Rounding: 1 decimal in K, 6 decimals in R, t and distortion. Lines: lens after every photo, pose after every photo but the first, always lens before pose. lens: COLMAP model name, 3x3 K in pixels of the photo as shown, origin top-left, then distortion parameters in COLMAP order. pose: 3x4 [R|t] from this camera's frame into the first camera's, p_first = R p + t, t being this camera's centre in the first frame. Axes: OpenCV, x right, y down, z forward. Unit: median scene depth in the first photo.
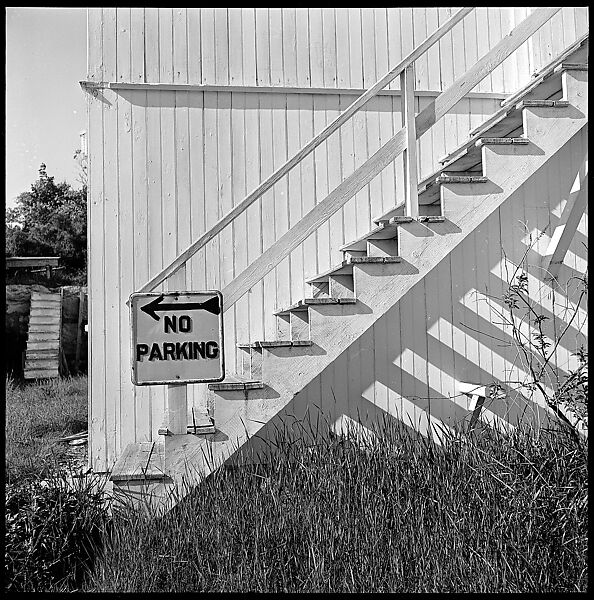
lens RADIAL K [[789.1, 0, 294.9], [0, 789.1, 297.0], [0, 0, 1]] dist [0.001330, -0.060761]
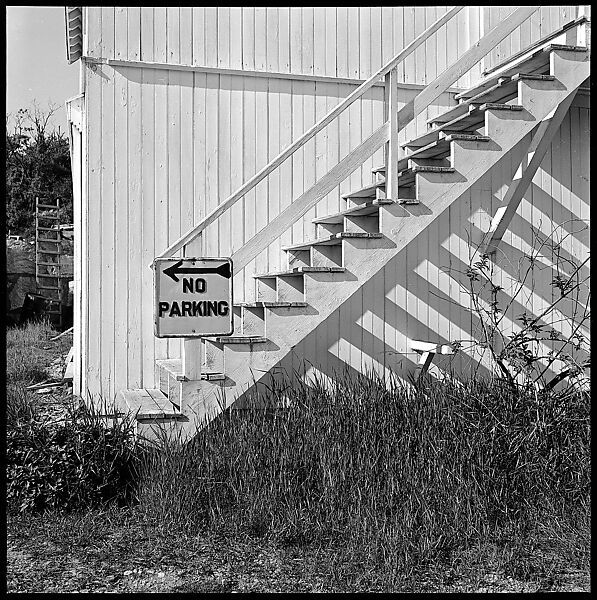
lens RADIAL K [[786.9, 0, 297.0], [0, 786.9, 294.2], [0, 0, 1]] dist [0.017685, -0.107808]
pose [[0.992092, 0.024332, 0.123133, -0.127088], [-0.030339, 0.998427, 0.047149, -0.010708], [-0.121792, -0.050512, 0.991269, -0.146361]]
